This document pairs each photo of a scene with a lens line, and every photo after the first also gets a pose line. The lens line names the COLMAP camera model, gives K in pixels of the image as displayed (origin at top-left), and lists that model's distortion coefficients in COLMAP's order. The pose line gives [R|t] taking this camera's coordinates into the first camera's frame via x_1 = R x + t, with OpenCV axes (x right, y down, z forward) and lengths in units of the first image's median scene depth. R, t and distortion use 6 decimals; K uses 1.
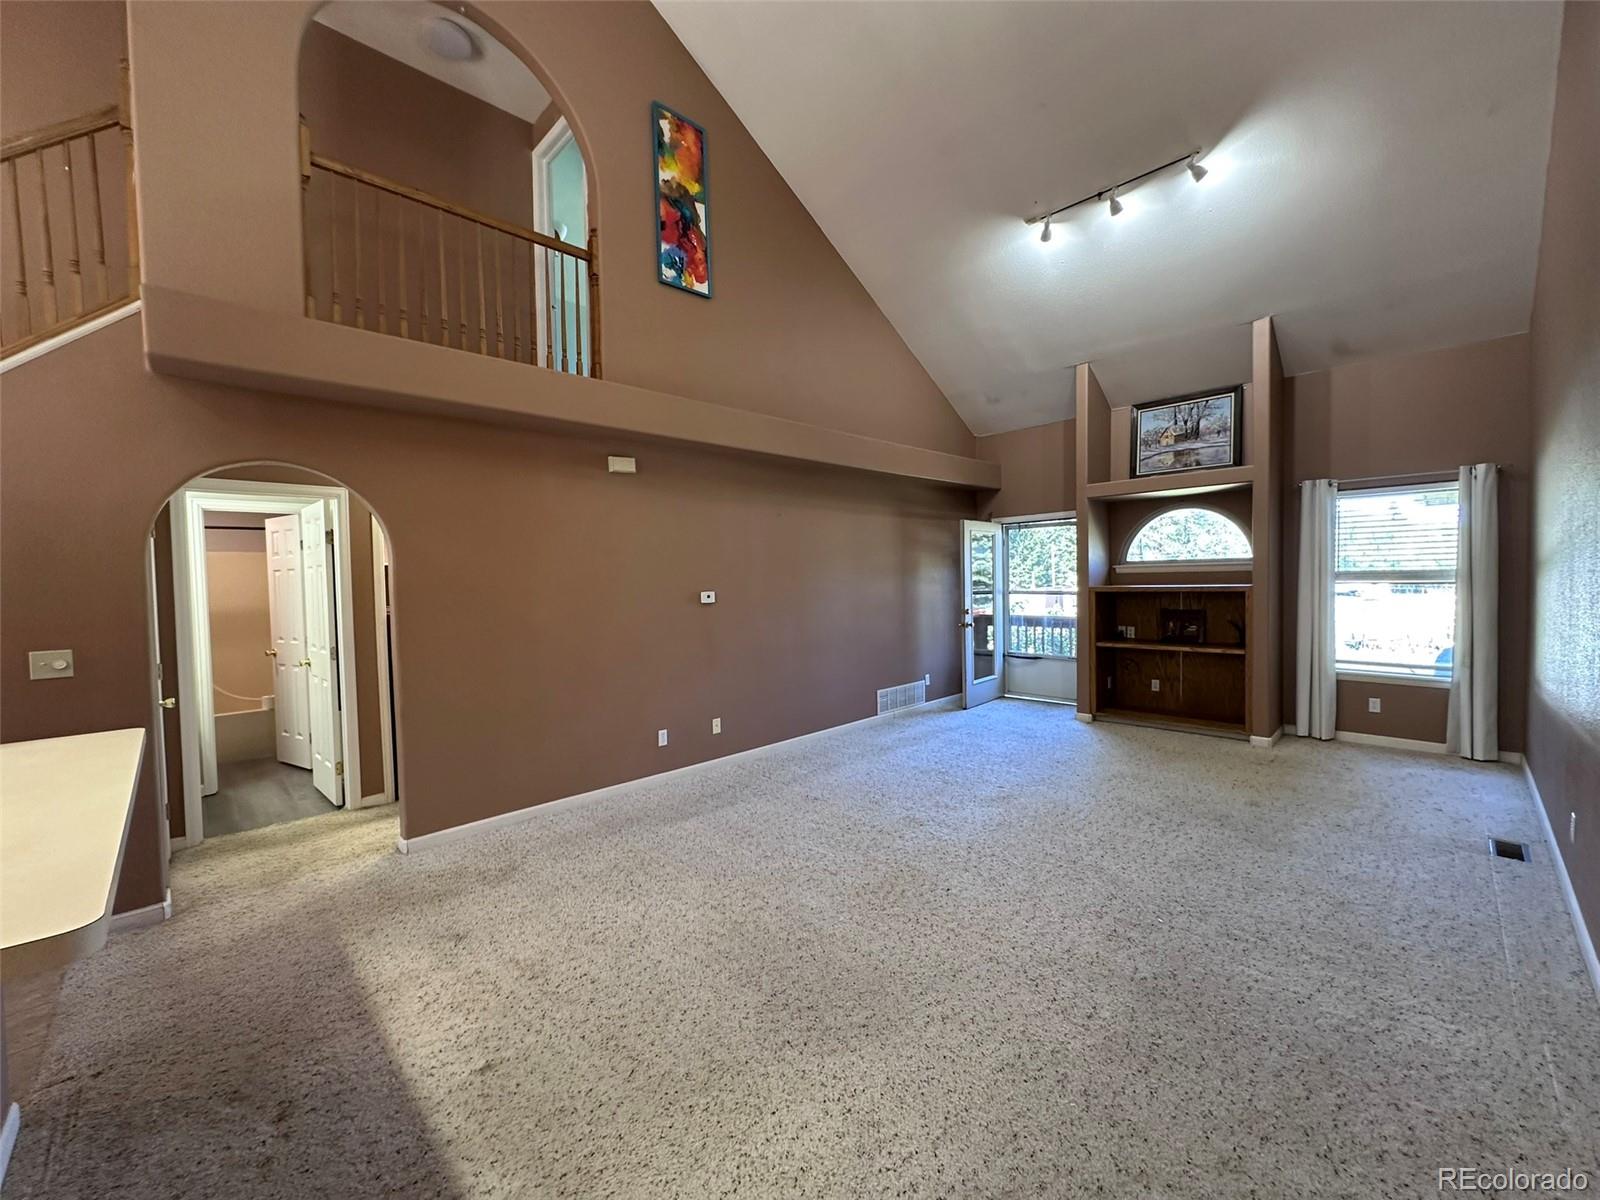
lens RADIAL K [[641.3, 0, 800.6], [0, 641.3, 599.7], [0, 0, 1]] dist [-0.007281, 0.001829]
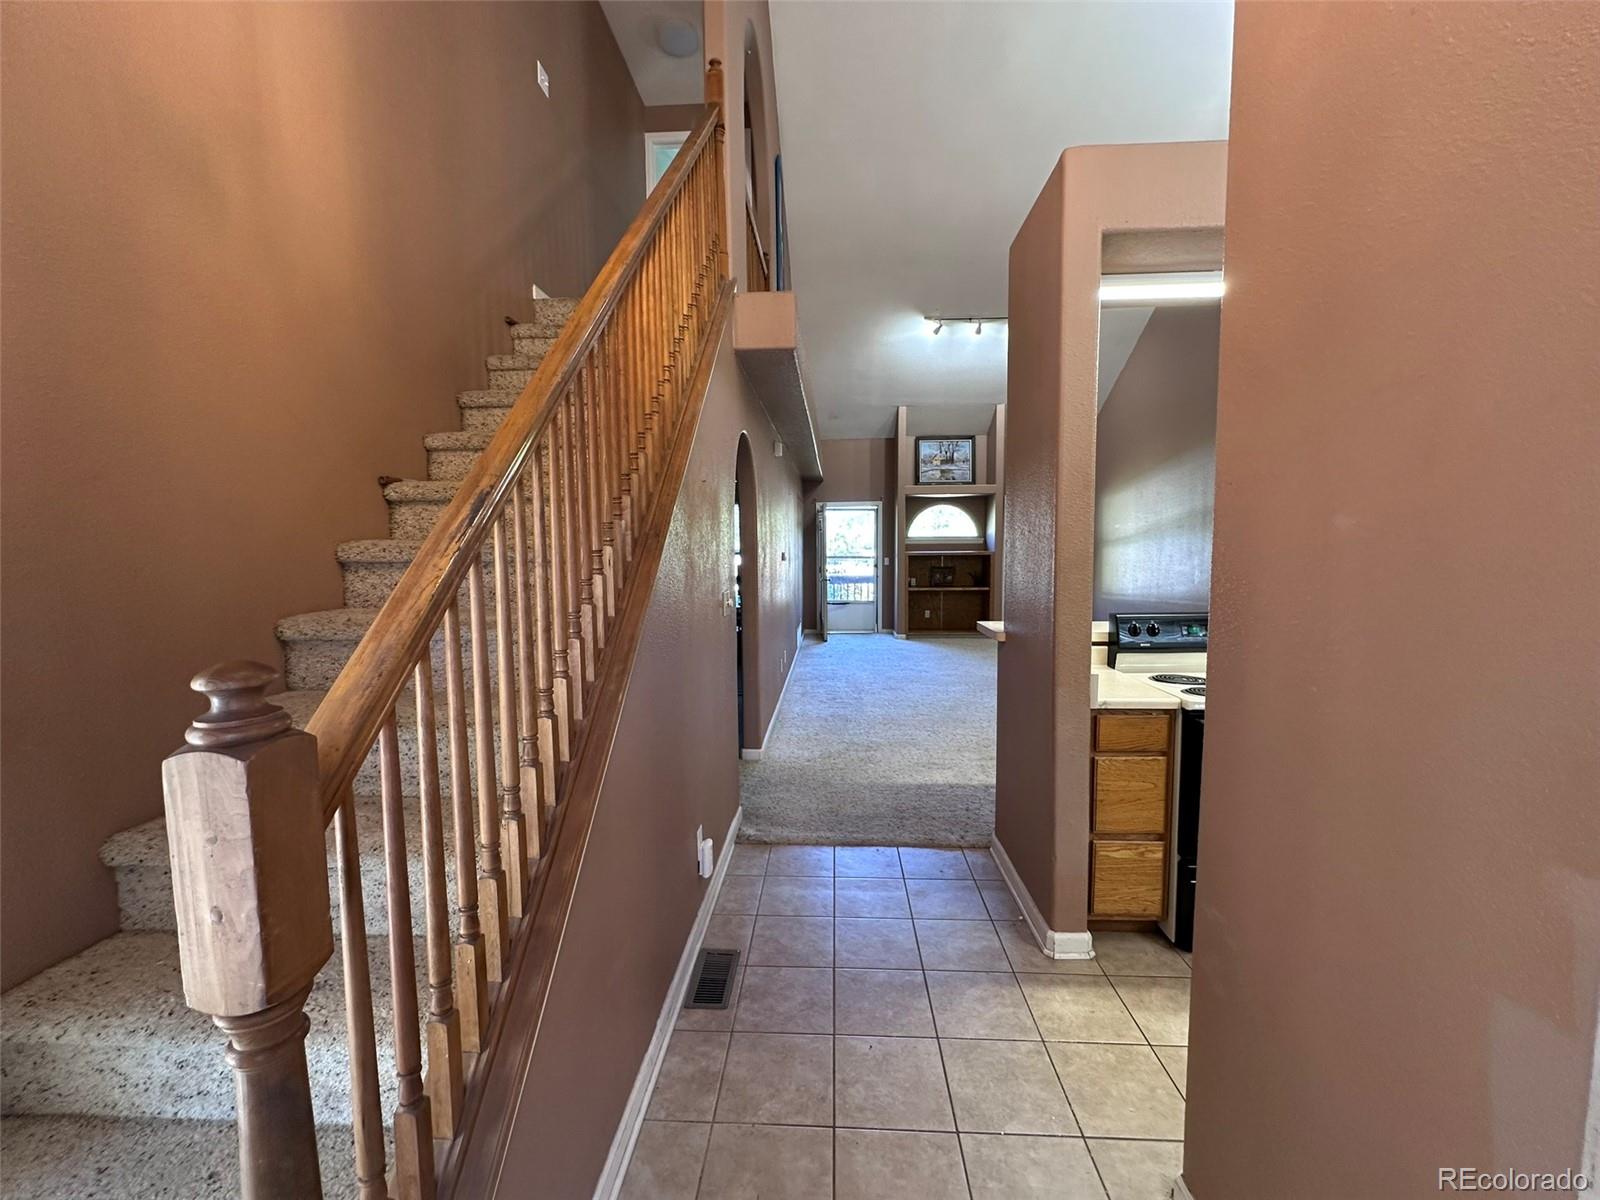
lens RADIAL K [[641.3, 0, 800.6], [0, 641.3, 602.8], [0, 0, 1]] dist [-0.007281, 0.001829]
pose [[0.737564, -0.046095, 0.673702, -0.816122], [0.016166, 0.998587, 0.050625, 0.019429], [-0.675084, -0.026449, 0.737267, 0.025538]]
